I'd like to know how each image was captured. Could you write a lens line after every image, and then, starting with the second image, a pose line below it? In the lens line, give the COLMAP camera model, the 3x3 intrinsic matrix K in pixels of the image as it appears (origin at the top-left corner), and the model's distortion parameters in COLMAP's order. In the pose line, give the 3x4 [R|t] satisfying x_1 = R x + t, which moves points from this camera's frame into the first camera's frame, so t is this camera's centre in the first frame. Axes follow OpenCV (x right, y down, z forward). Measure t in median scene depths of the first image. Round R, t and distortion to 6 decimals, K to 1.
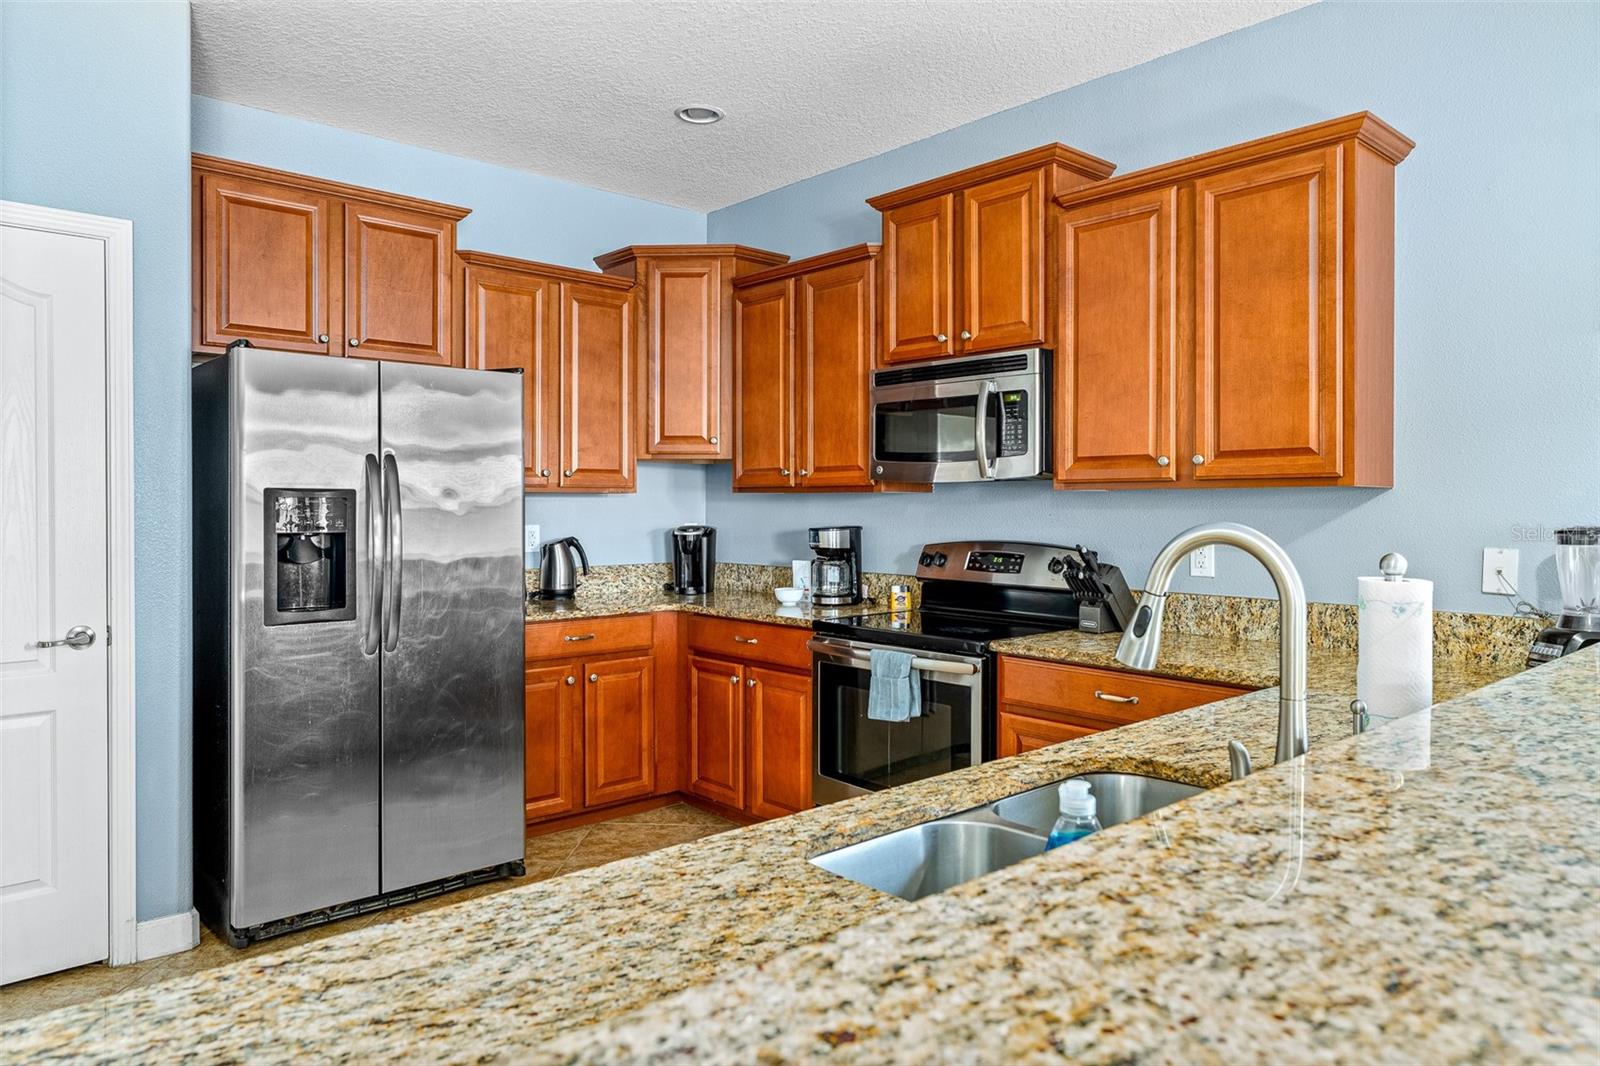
lens RADIAL K [[1021.9, 0, 802.0], [0, 1021.9, 510.7], [0, 0, 1]] dist [0.000996, -0.002673]
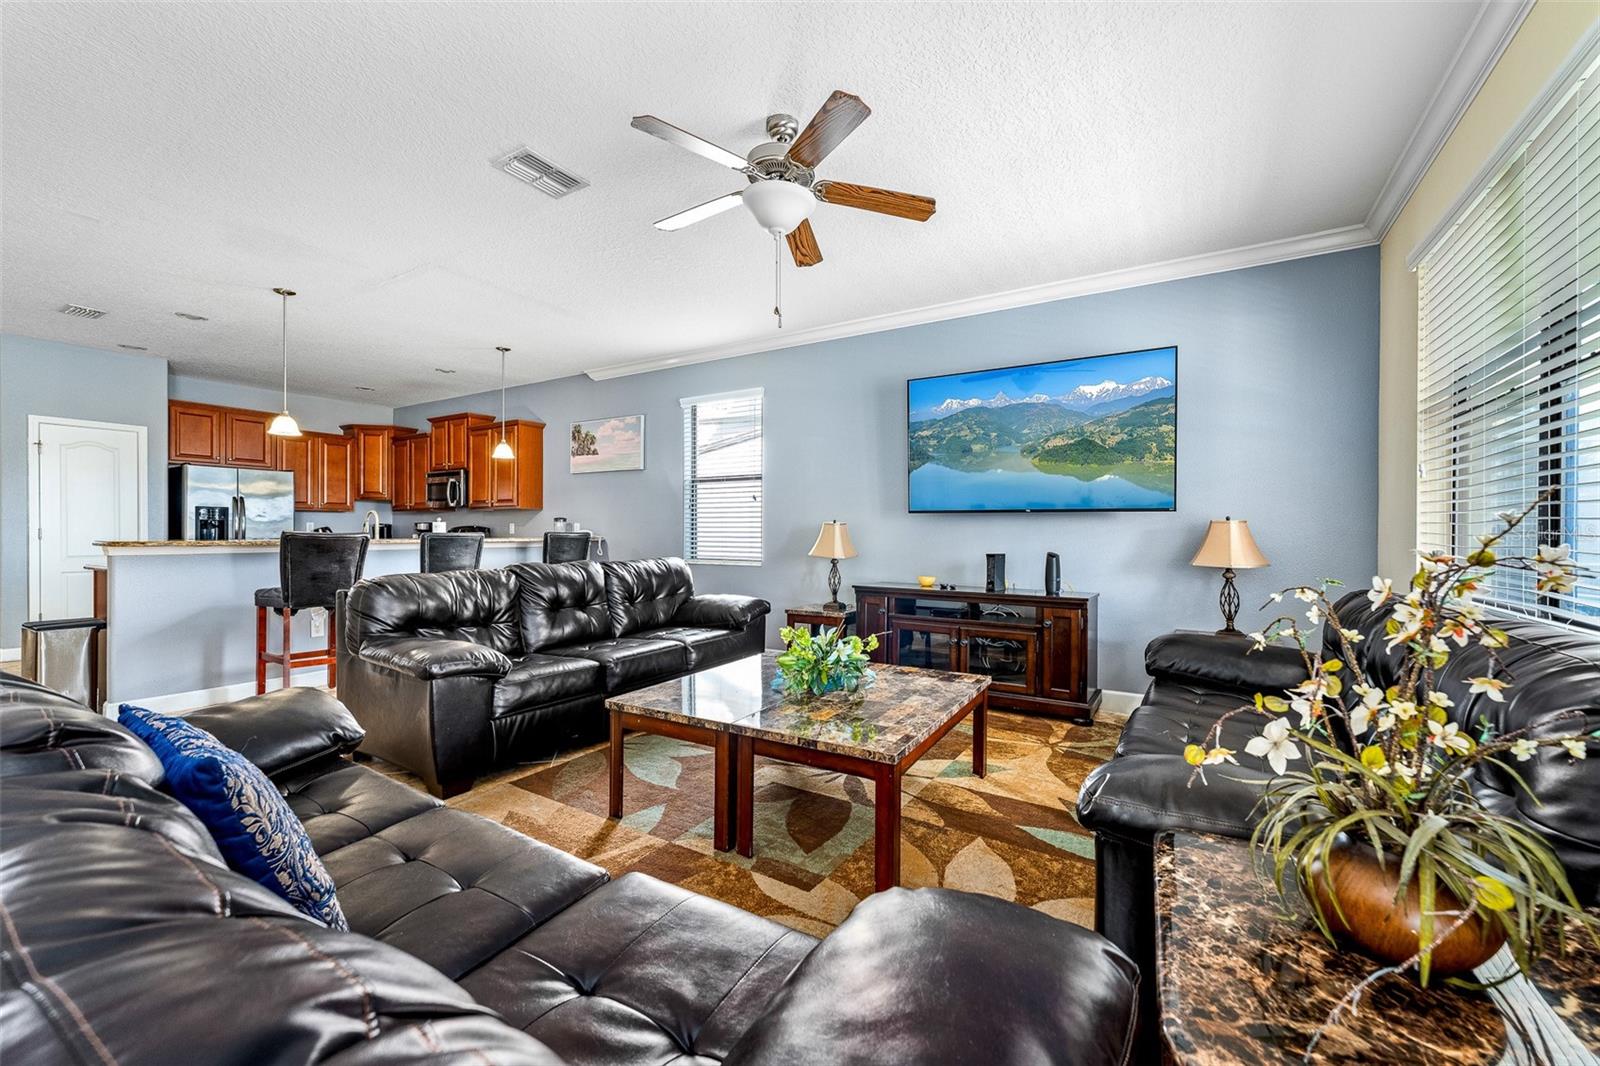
lens RADIAL K [[640.0, 0, 799.6], [0, 640.0, 537.5], [0, 0, 1]] dist [-0.000612, 0.000171]
pose [[0.958866, -0.000993, 0.283857, 0.671008], [-0.000145, 0.999992, 0.003989, 0.061567], [-0.283858, -0.003866, 0.958858, -1.357189]]
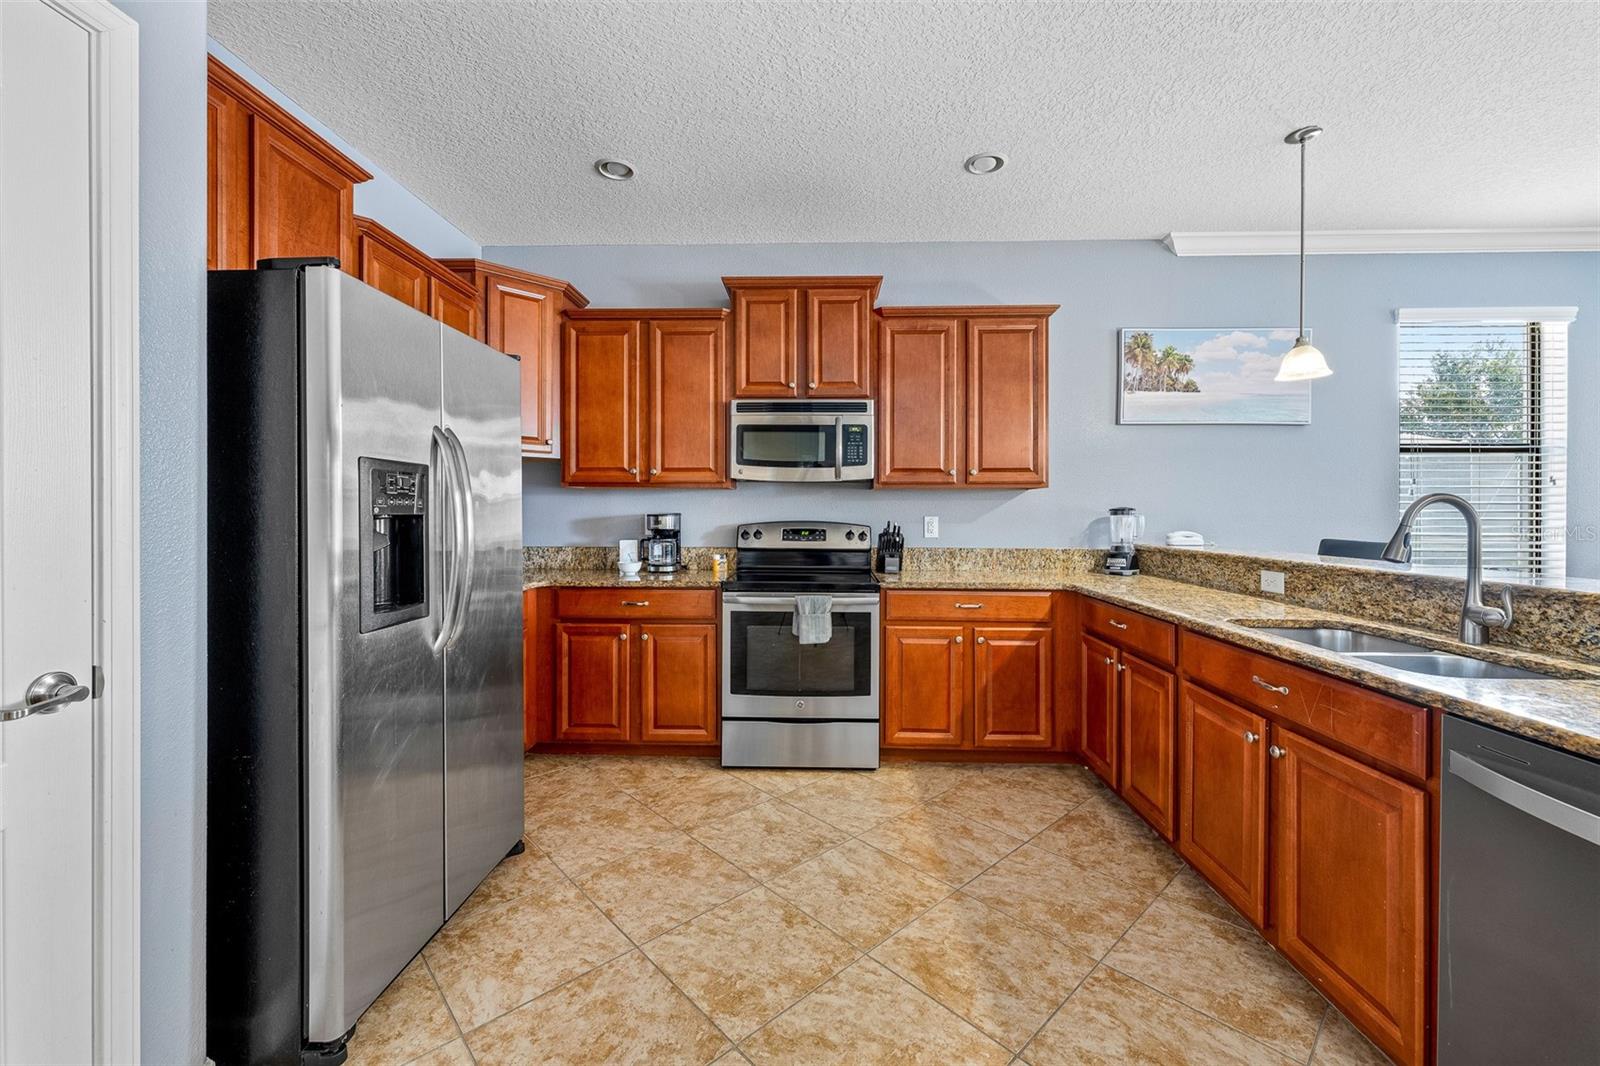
lens RADIAL K [[640.0, 0, 798.1], [0, 640.0, 510.3], [0, 0, 1]] dist [-0.000612, 0.000171]
pose [[0.697578, 0.000837, 0.716508, -0.538926], [0.001356, 0.999996, -0.002489, 0.017027], [-0.716507, 0.002707, 0.697574, 0.352676]]
